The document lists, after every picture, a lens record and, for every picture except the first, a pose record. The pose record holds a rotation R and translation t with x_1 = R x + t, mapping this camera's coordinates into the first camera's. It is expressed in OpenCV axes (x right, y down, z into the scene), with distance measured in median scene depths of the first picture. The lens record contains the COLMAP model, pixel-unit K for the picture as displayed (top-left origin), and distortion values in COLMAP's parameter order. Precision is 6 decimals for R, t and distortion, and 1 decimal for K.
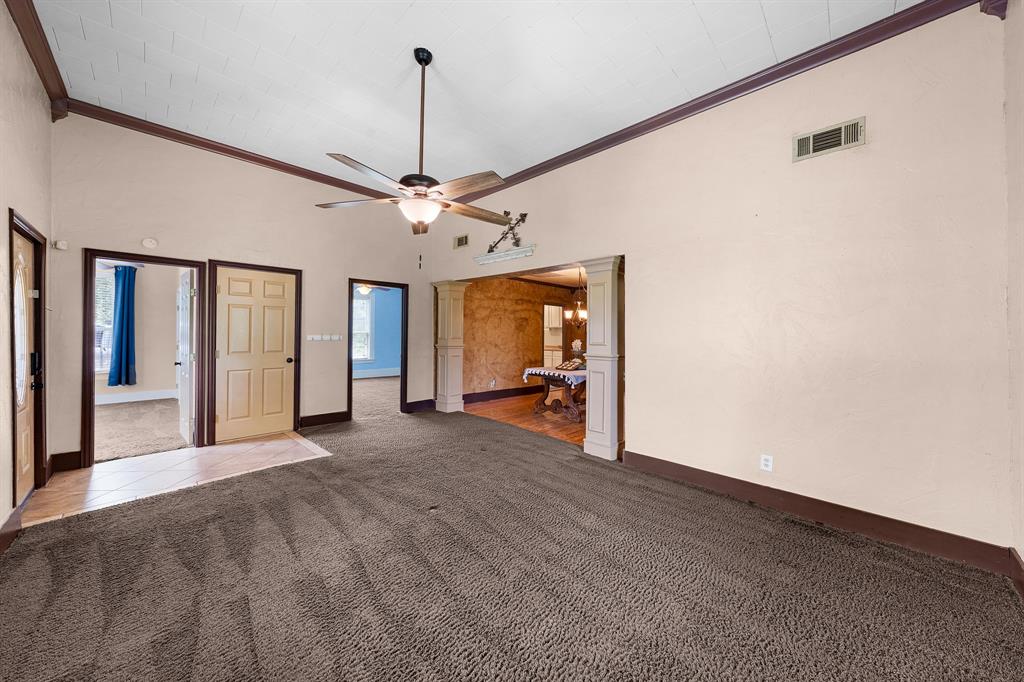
lens RADIAL K [[356.4, 0, 511.4], [0, 356.4, 332.6], [0, 0, 1]] dist [-0.000240, -0.000047]
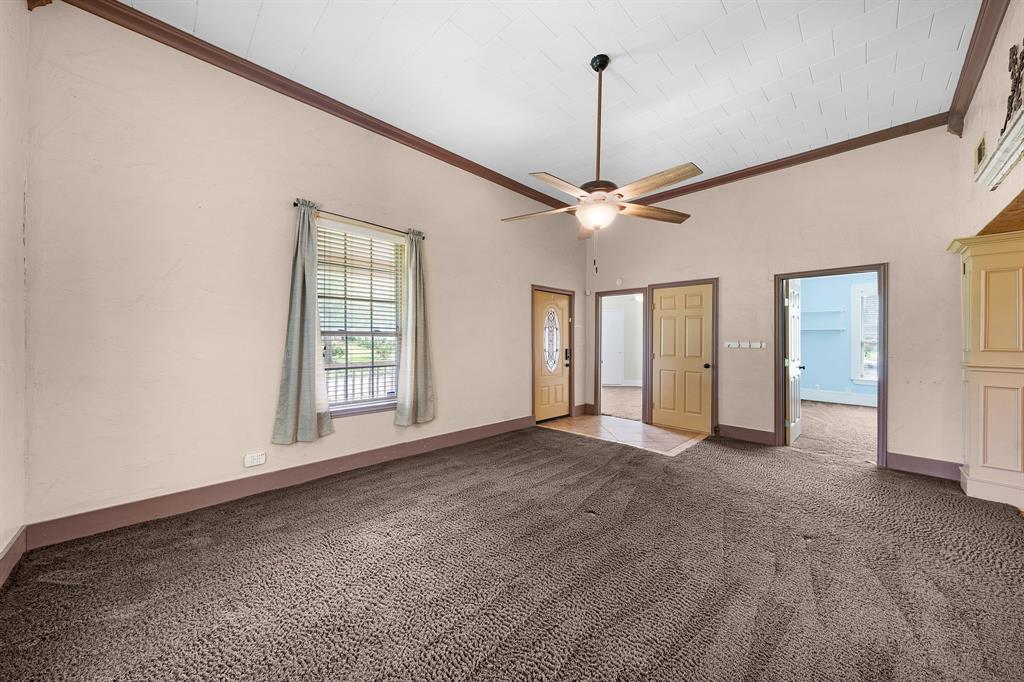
lens RADIAL K [[355.0, 0, 510.9], [0, 355.0, 340.1], [0, 0, 1]] dist [0.000550, 0.000045]
pose [[-0.016821, -0.005257, -0.999845, 0.555357], [-0.007199, 0.999961, -0.005136, 0.014331], [0.999833, 0.007112, -0.016859, 0.563932]]
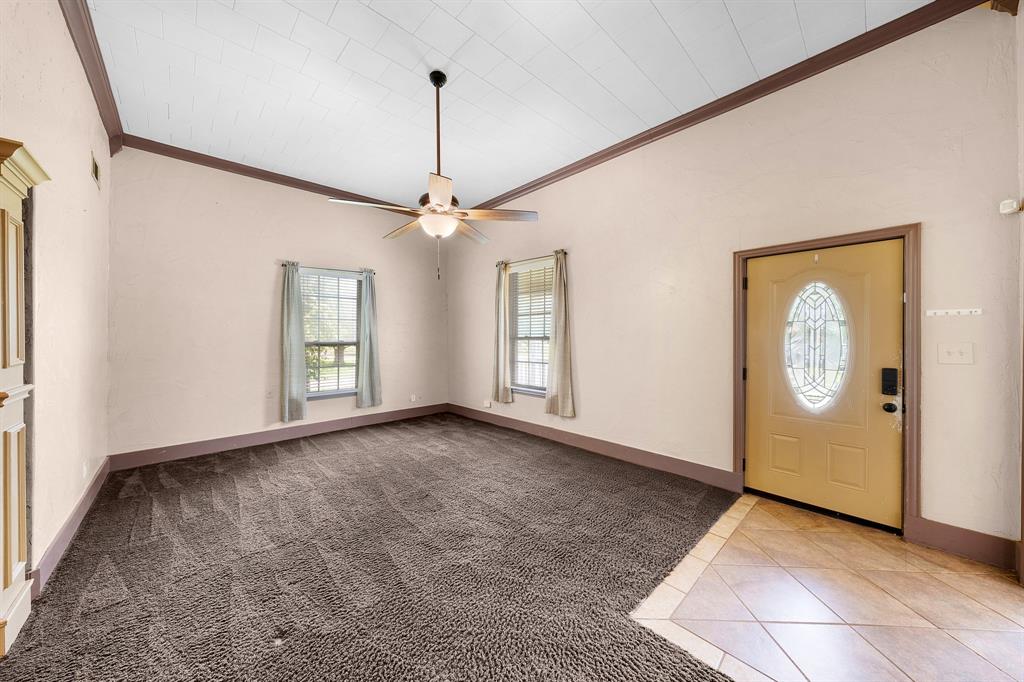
lens RADIAL K [[351.5, 0, 507.8], [0, 351.5, 341.1], [0, 0, 1]] dist [-0.000295, -0.000024]
pose [[-0.999361, -0.012217, 0.033593, -0.365777], [-0.011987, 0.999903, 0.007063, -0.003359], [-0.033676, 0.006656, -0.999411, 1.493826]]
